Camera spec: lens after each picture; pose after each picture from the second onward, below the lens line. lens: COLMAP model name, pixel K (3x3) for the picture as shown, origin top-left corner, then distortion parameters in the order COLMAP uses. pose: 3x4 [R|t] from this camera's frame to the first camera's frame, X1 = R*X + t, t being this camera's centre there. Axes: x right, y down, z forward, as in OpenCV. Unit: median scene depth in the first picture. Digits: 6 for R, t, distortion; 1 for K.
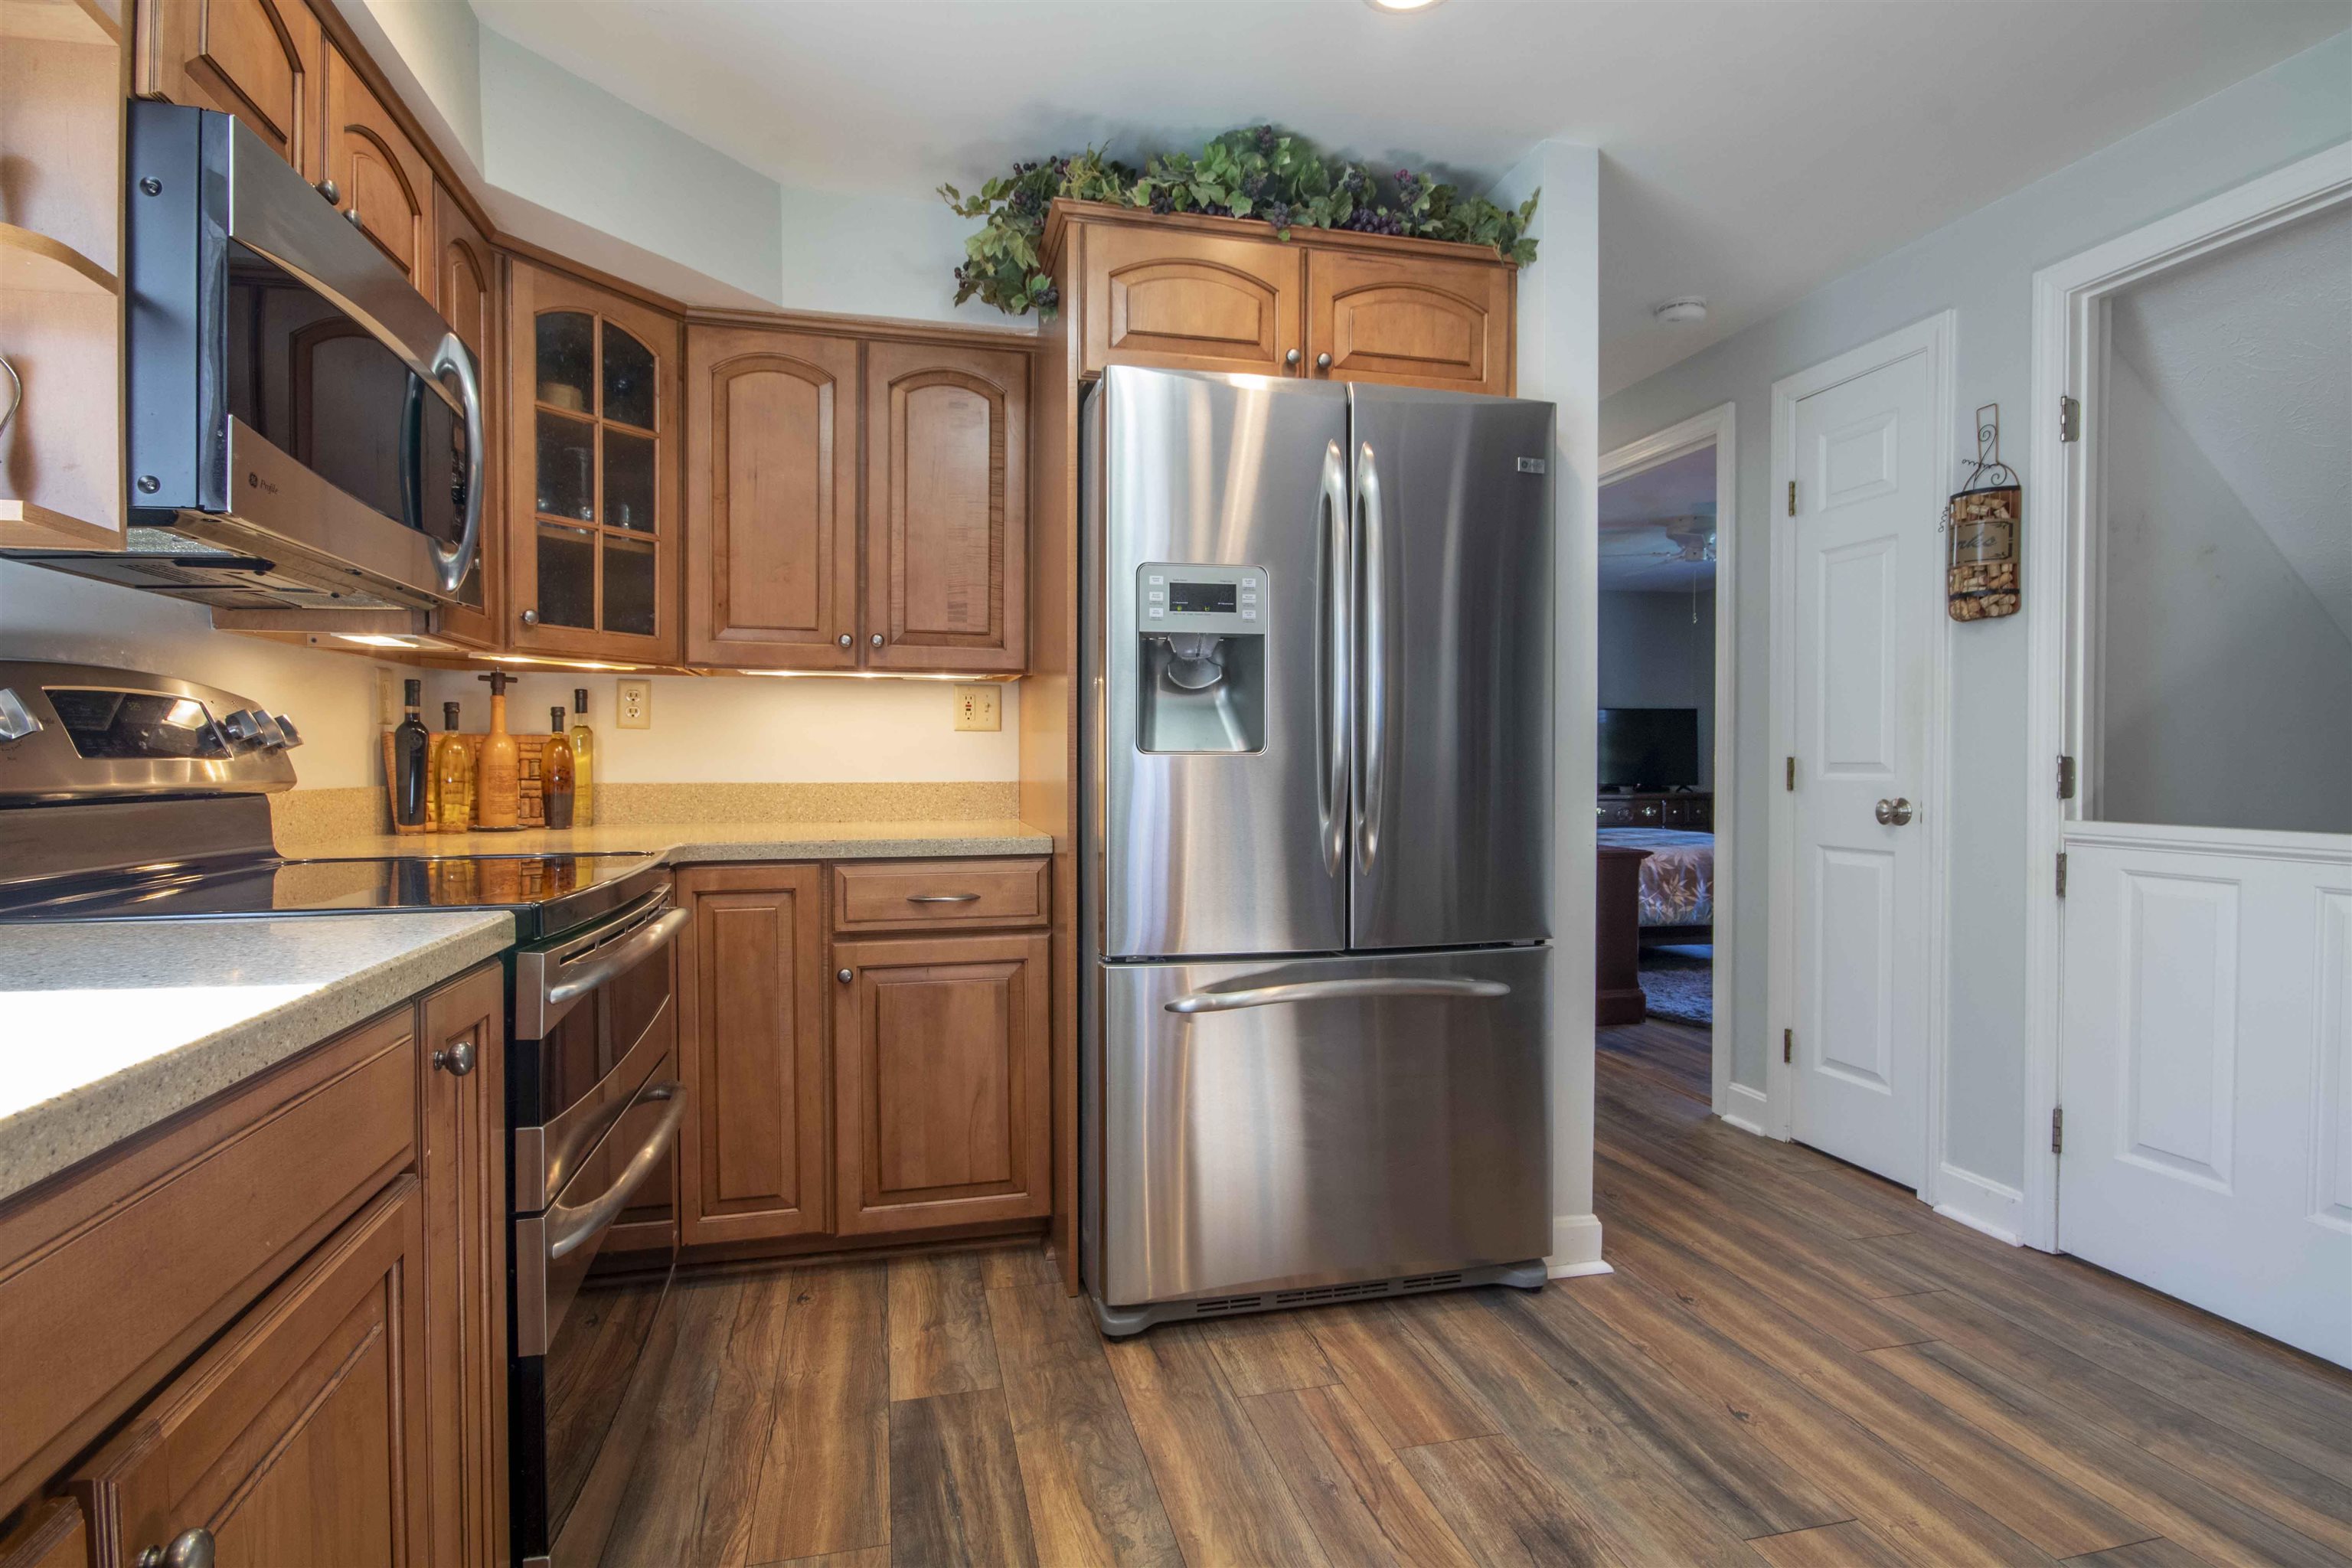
lens RADIAL K [[1154.9, 0, 1170.5], [0, 1154.9, 786.2], [0, 0, 1]] dist [-0.000885, 0.000804]
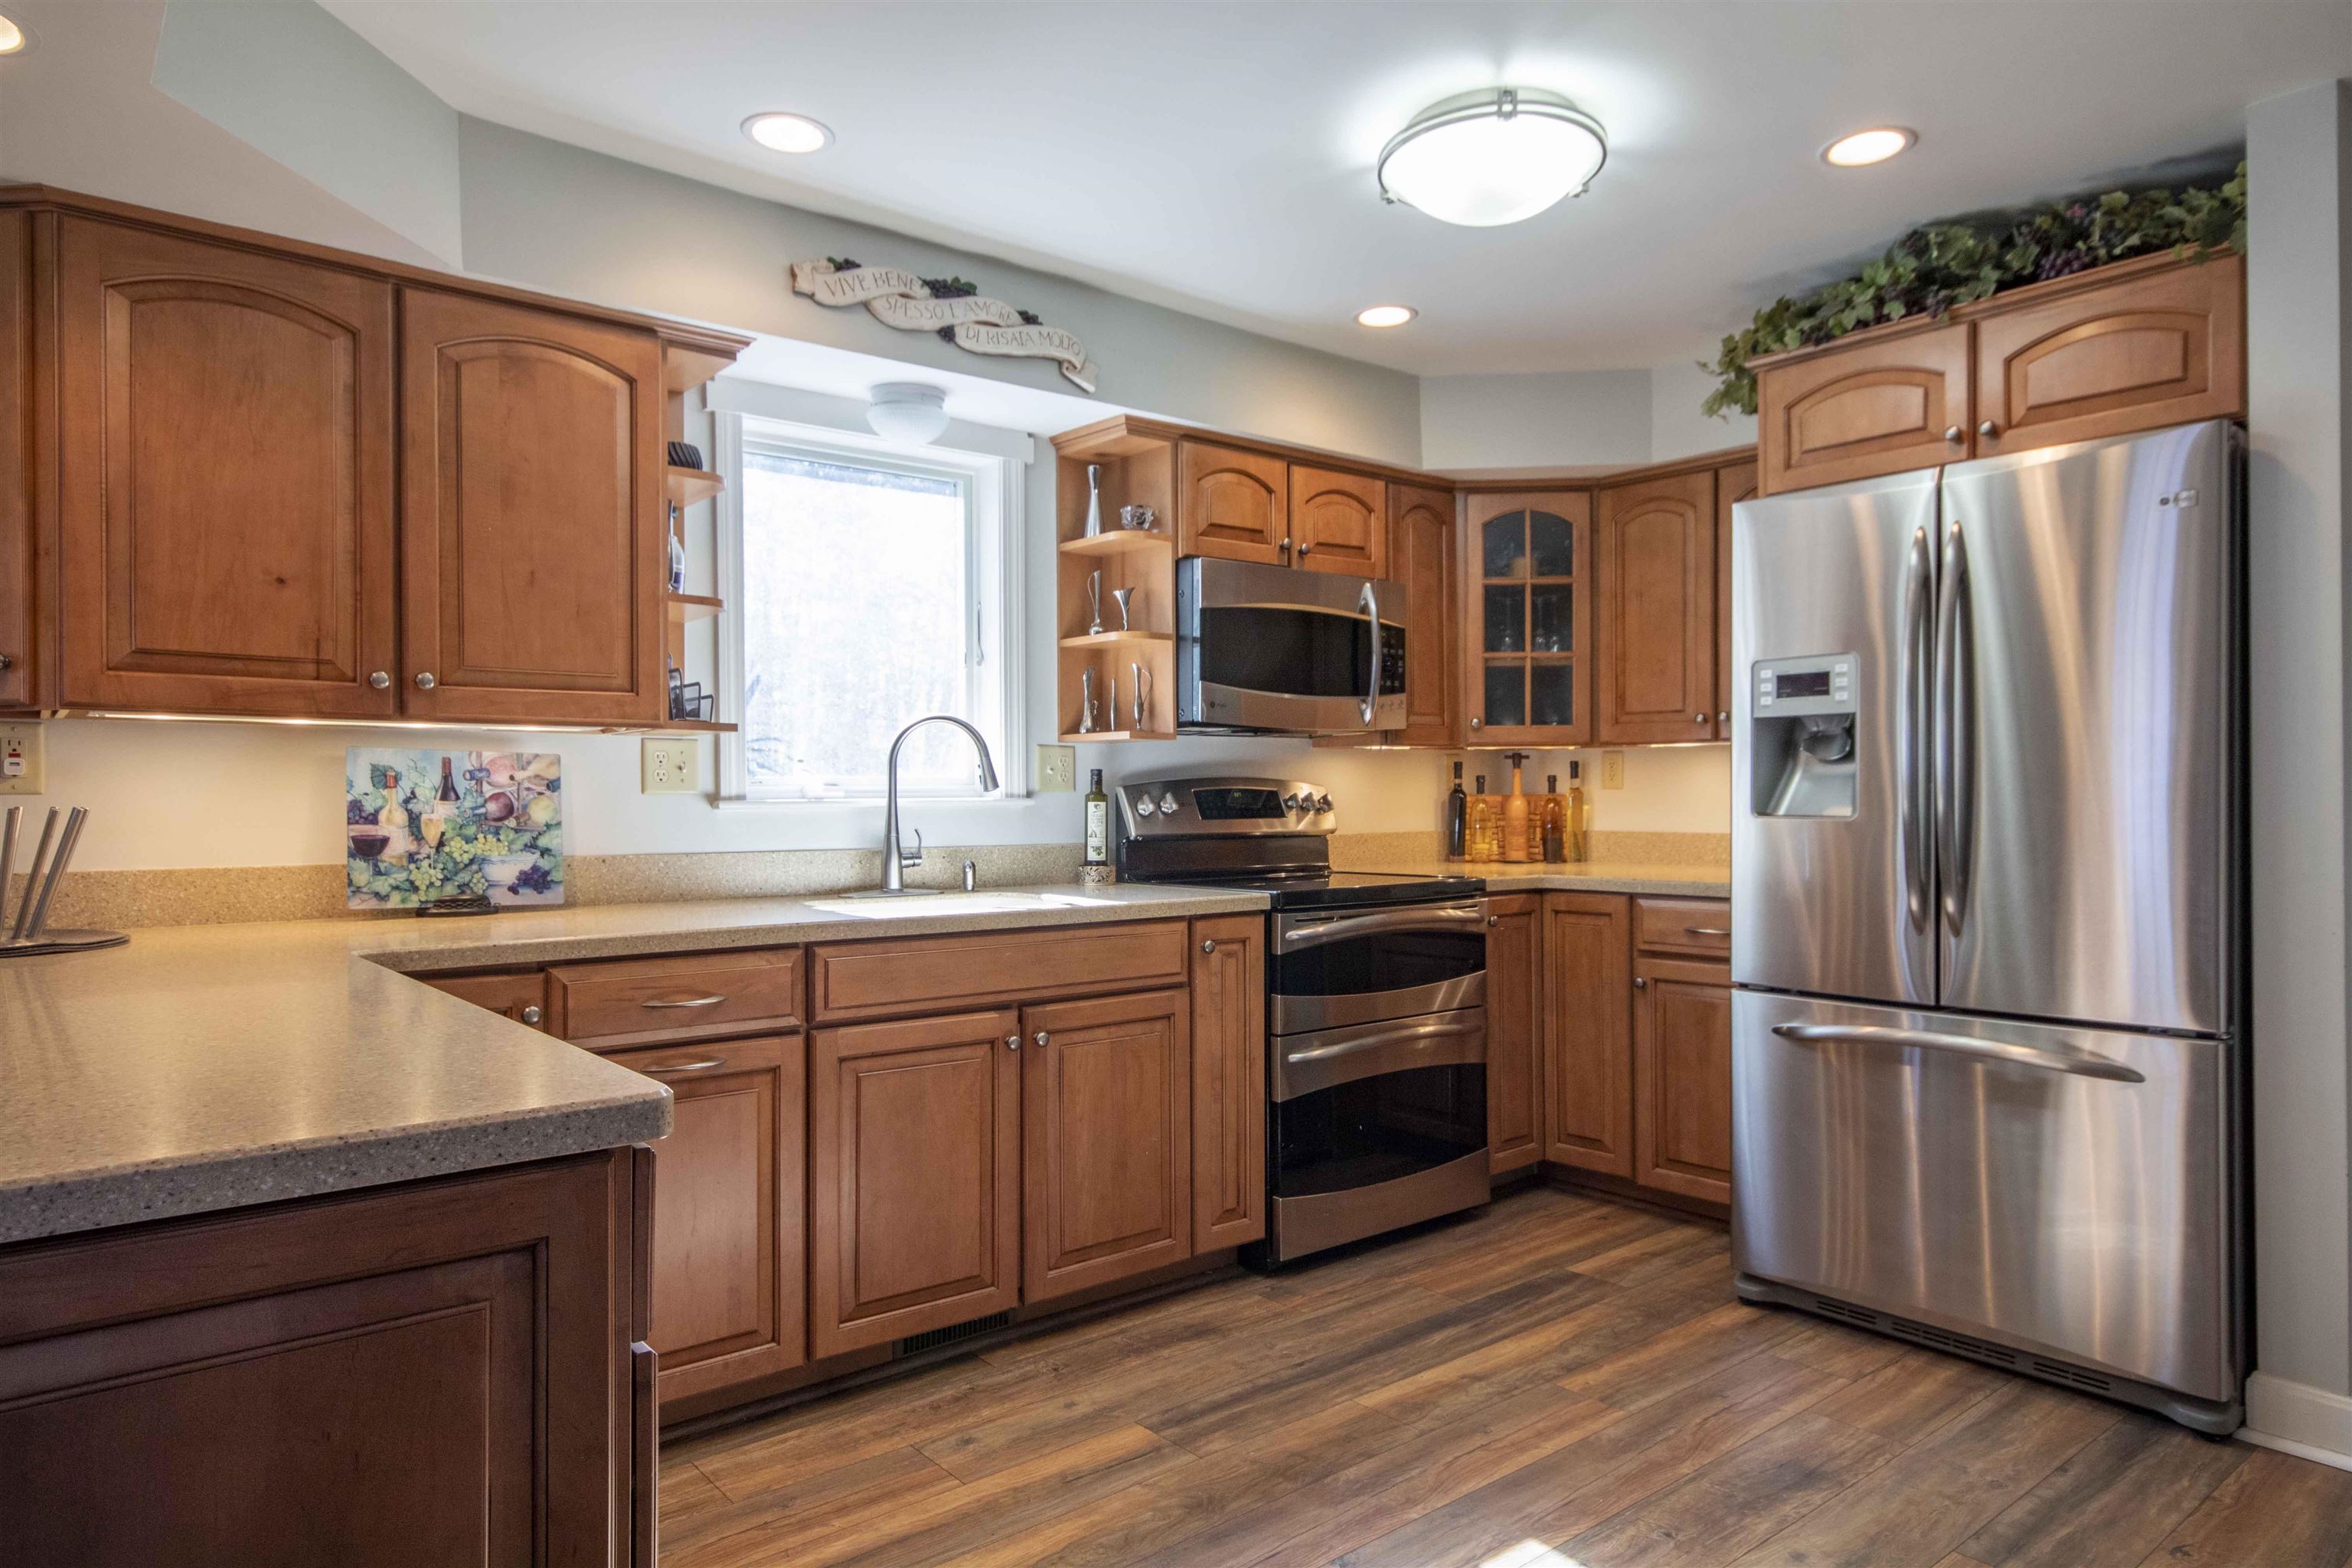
lens RADIAL K [[1476.7, 0, 1190.5], [0, 1476.7, 805.9], [0, 0, 1]] dist [0.017258, 0.004009]
pose [[0.437083, 0.005956, -0.899401, 1.023328], [-0.013797, 0.999905, -0.000084, -0.029801], [0.899315, 0.012445, 0.437124, -0.194041]]
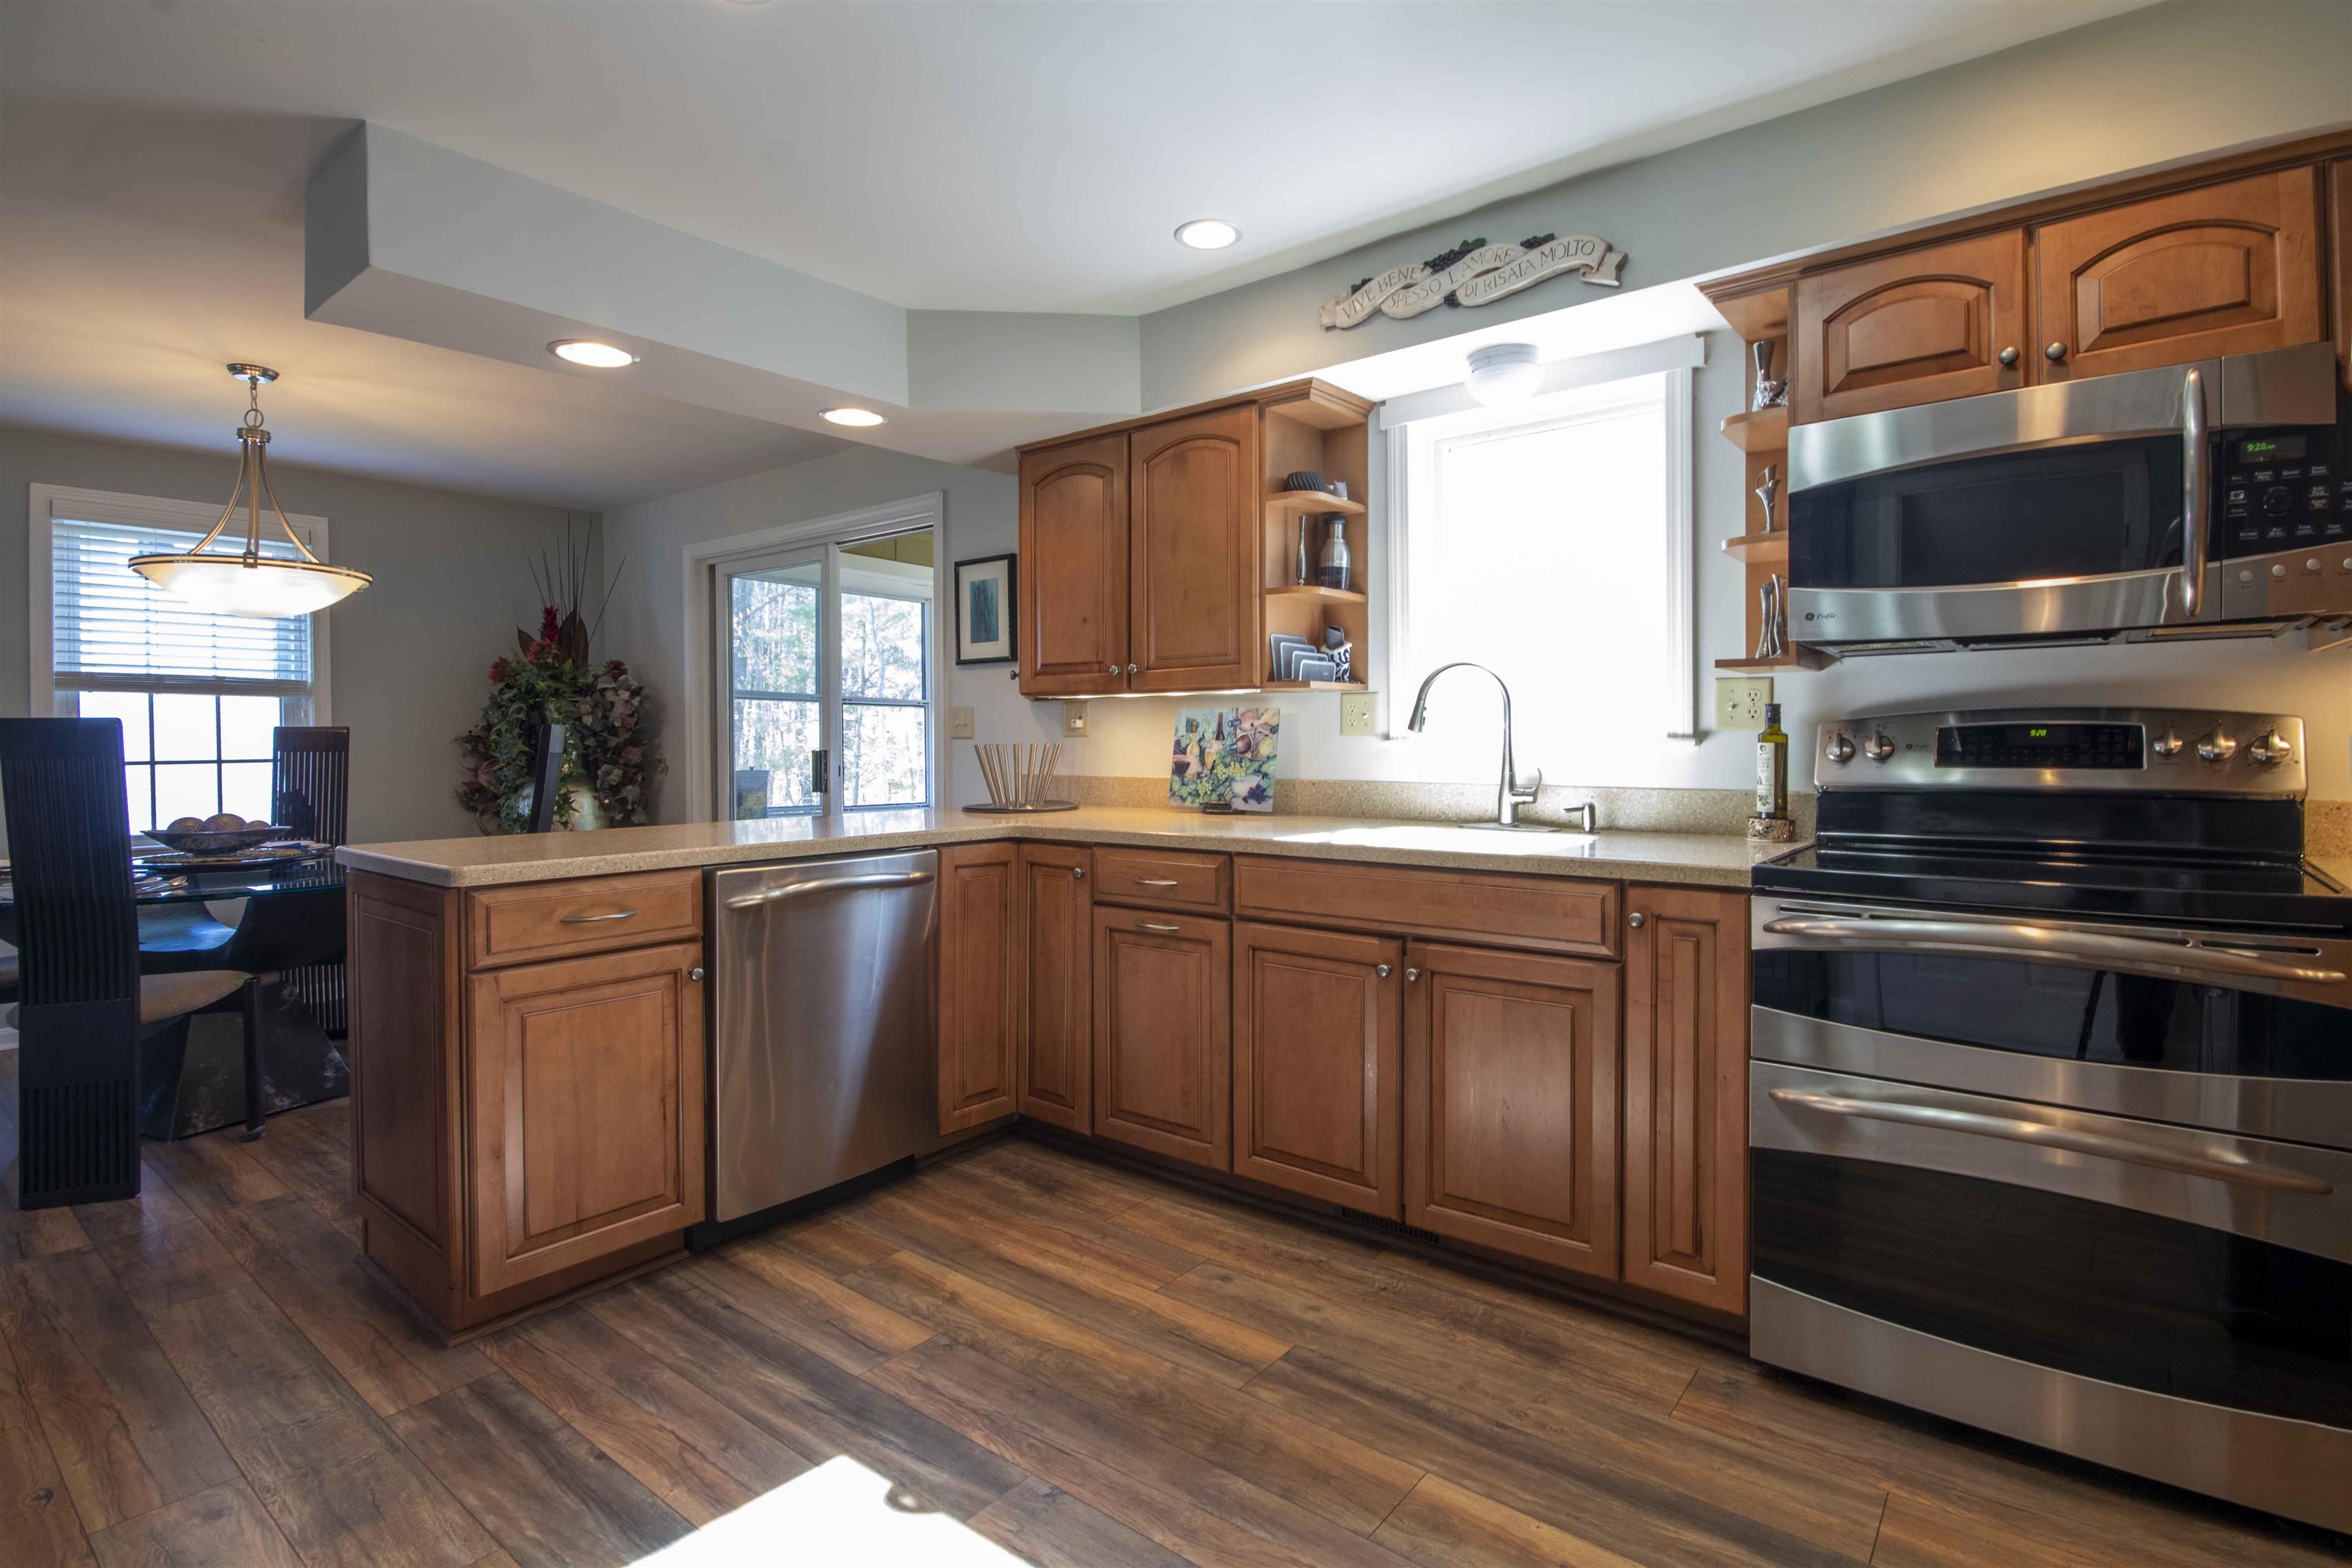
lens RADIAL K [[1154.9, 0, 1188.8], [0, 1154.9, 763.4], [0, 0, 1]] dist [-0.000885, 0.000804]
pose [[-0.799133, 0.020100, -0.600818, 0.578868], [-0.003512, 0.999268, 0.038101, -0.052982], [0.601144, 0.032557, -0.798477, 0.975965]]
